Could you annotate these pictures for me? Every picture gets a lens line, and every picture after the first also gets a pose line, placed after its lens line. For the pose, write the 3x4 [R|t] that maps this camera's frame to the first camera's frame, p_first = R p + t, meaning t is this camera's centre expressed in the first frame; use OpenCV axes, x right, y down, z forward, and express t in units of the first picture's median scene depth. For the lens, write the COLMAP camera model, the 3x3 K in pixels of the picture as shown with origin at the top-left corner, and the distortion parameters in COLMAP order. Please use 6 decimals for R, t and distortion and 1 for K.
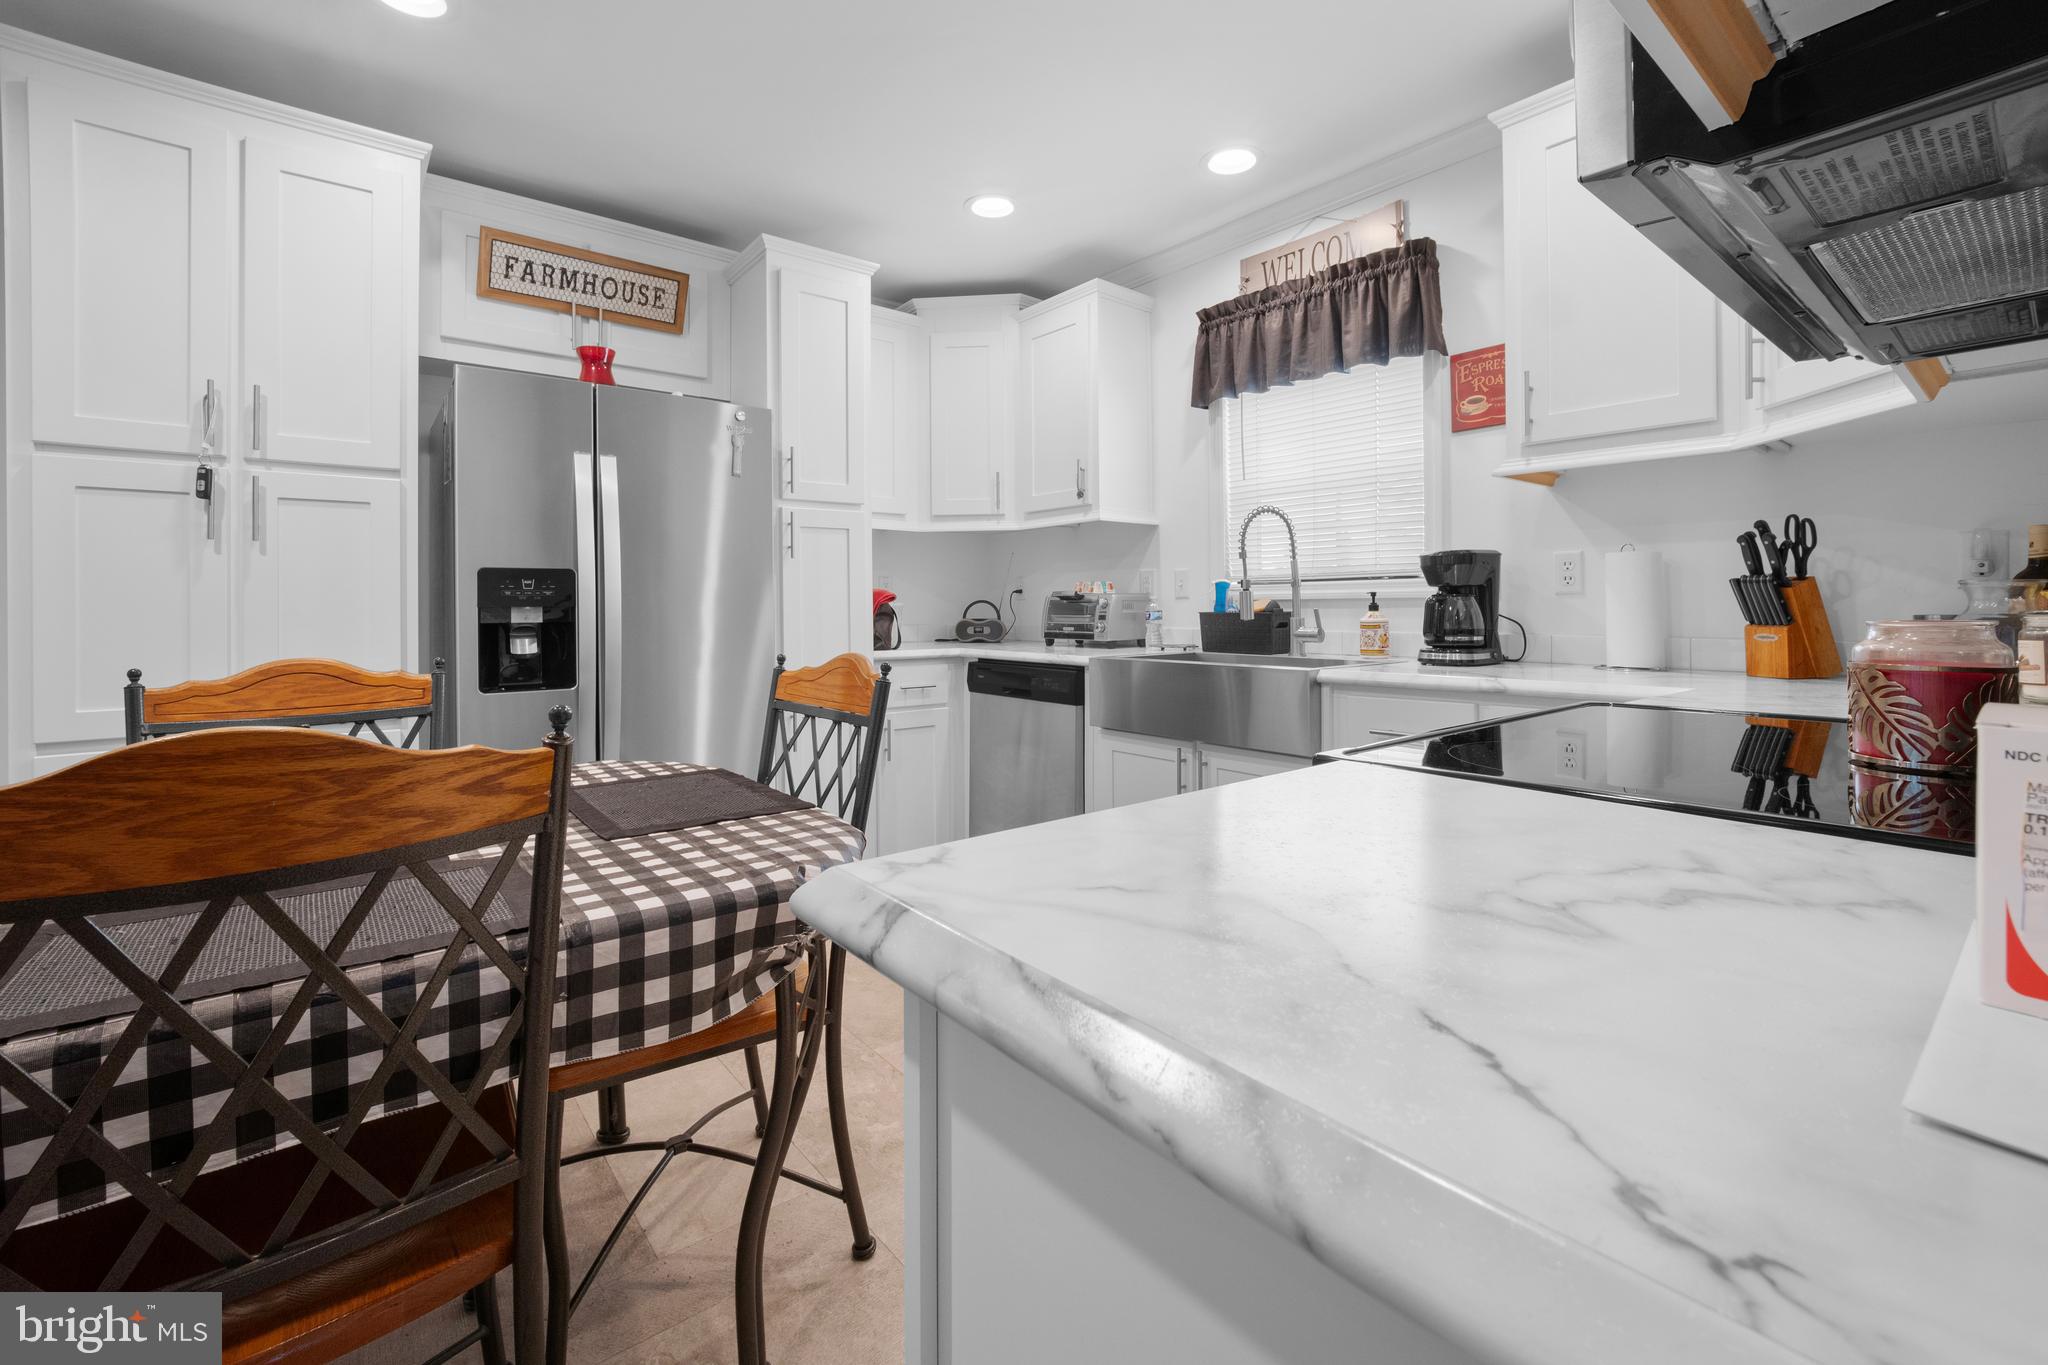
lens RADIAL K [[854.1, 0, 1022.2], [0, 854.1, 599.4], [0, 0, 1]] dist [-0.025439, 0.004554]
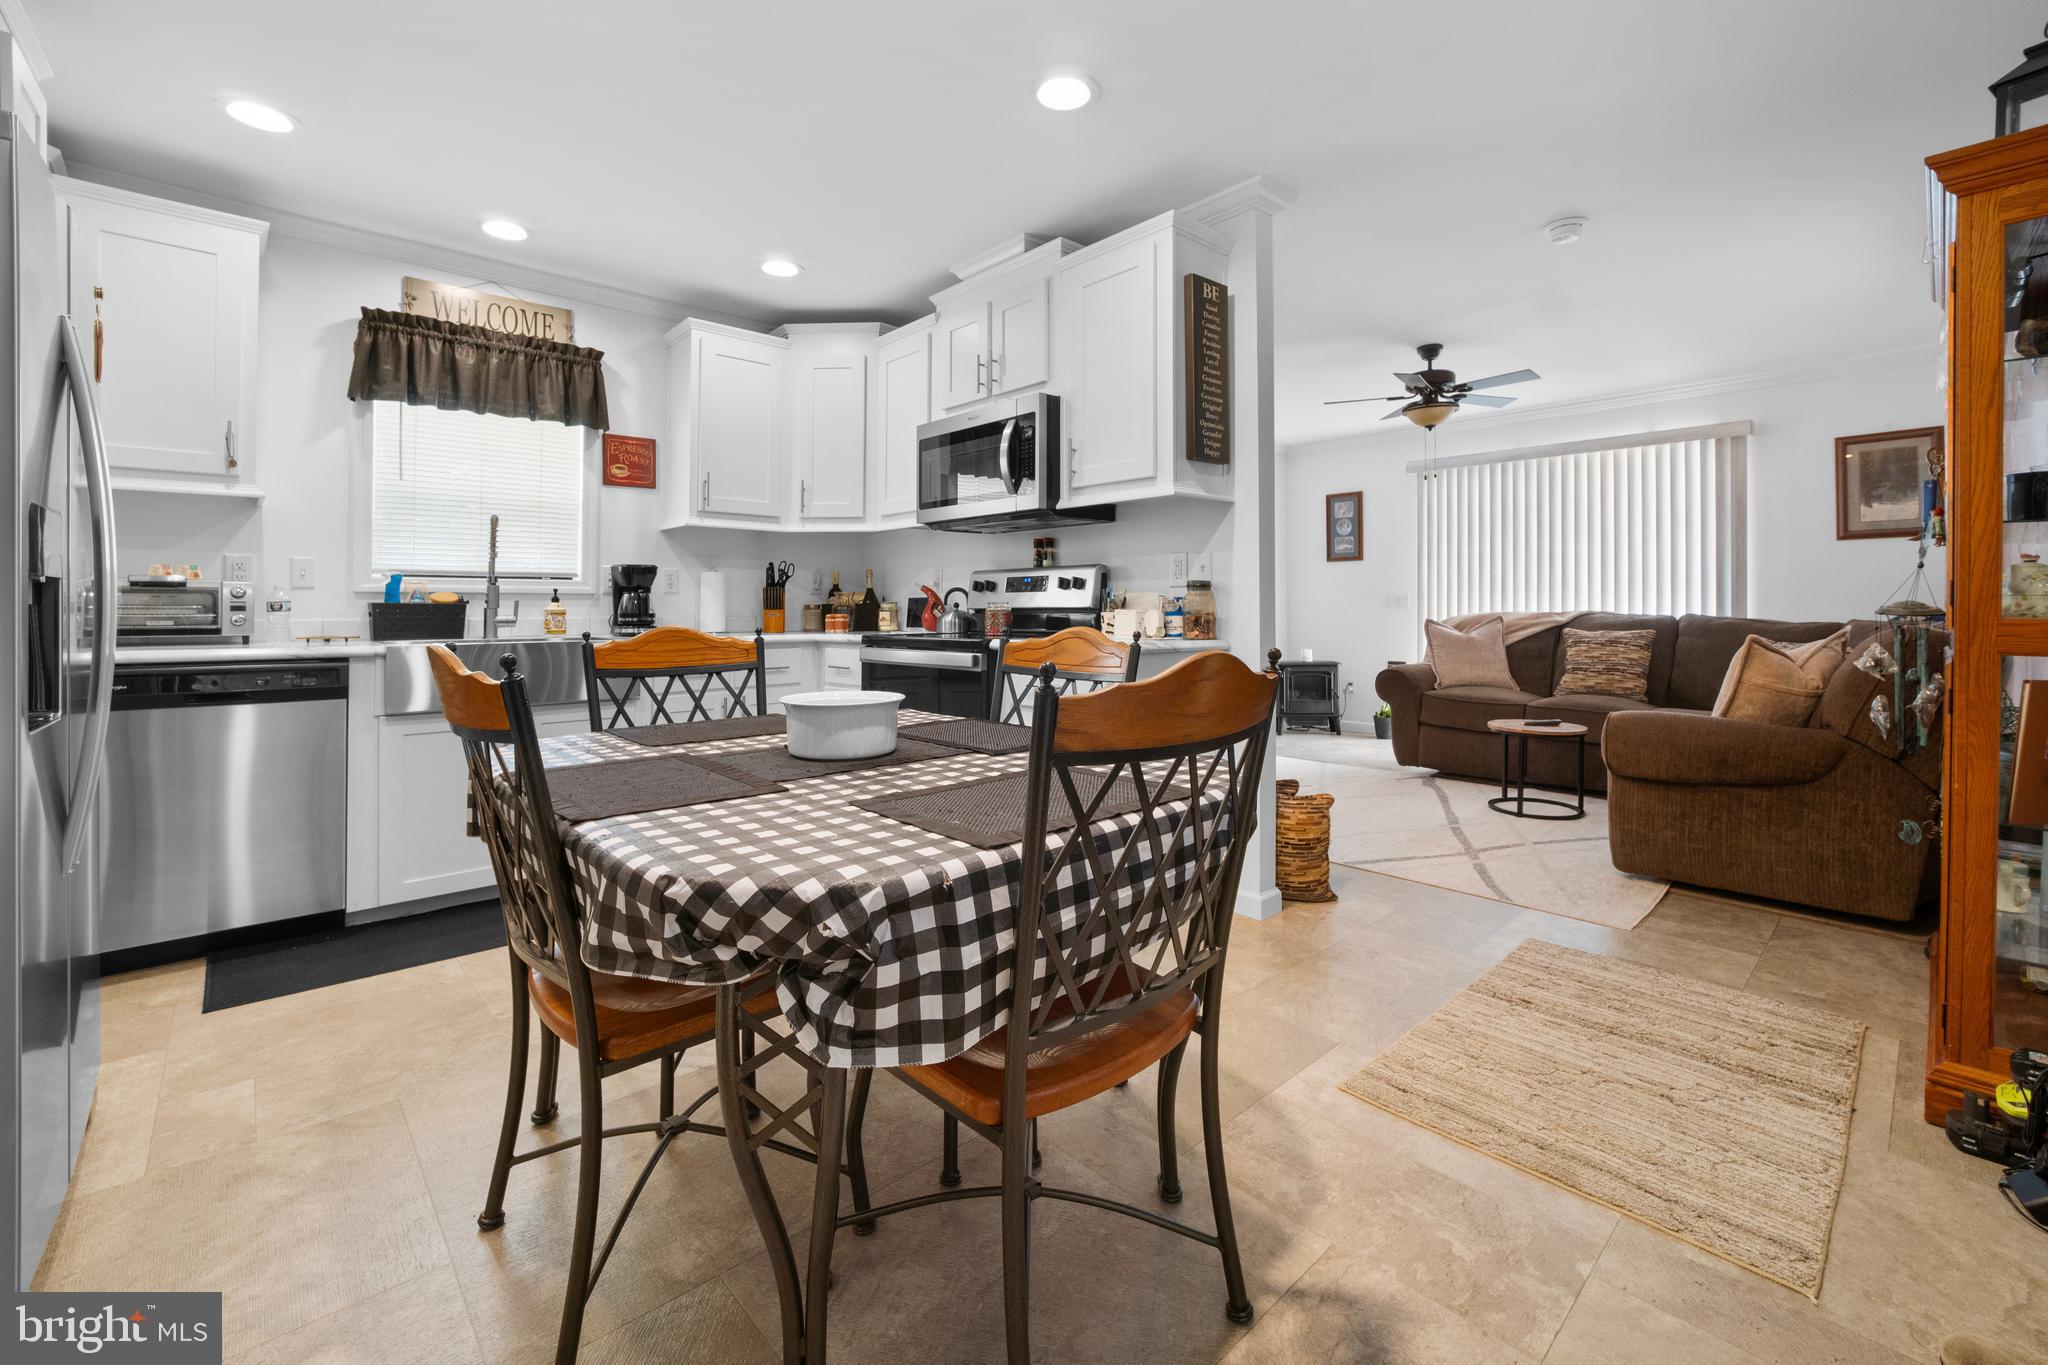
lens RADIAL K [[854.1, 0, 1012.5], [0, 854.1, 599.5], [0, 0, 1]] dist [-0.025439, 0.004554]
pose [[-0.045045, 0.014075, 0.998886, -0.927124], [-0.007531, 0.999868, -0.014429, 0.021938], [-0.998957, -0.008173, -0.044933, 0.304578]]
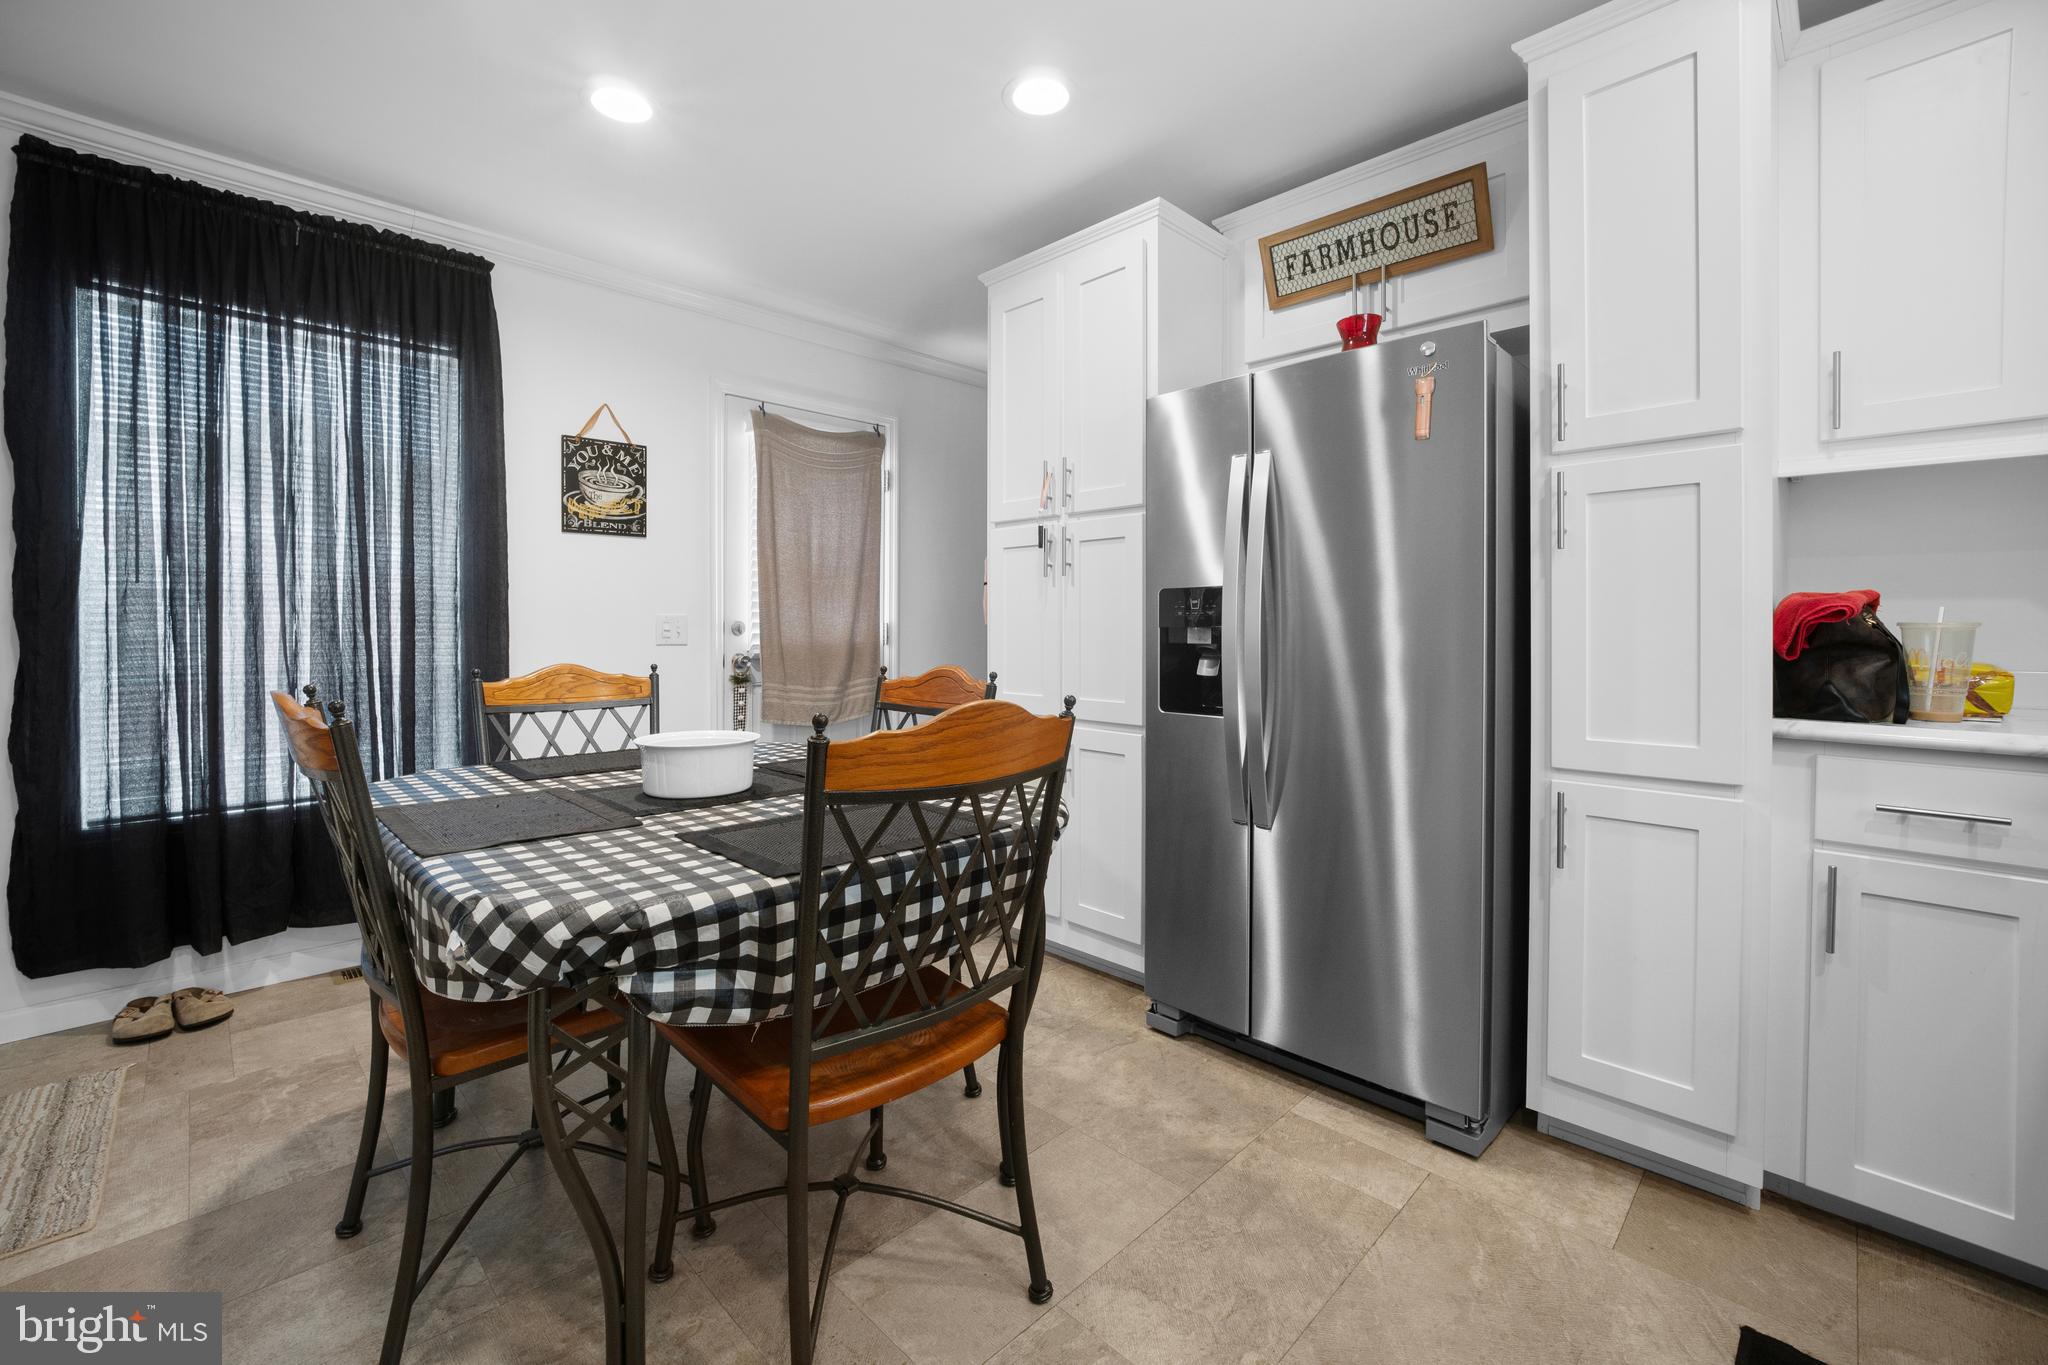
lens RADIAL K [[854.1, 0, 1027.6], [0, 854.1, 635.8], [0, 0, 1]] dist [-0.025439, 0.004554]
pose [[0.105092, 0.015708, -0.994338, 0.291015], [0.008750, 0.999822, 0.016720, -0.000434], [0.994424, -0.010458, 0.104936, 0.566506]]
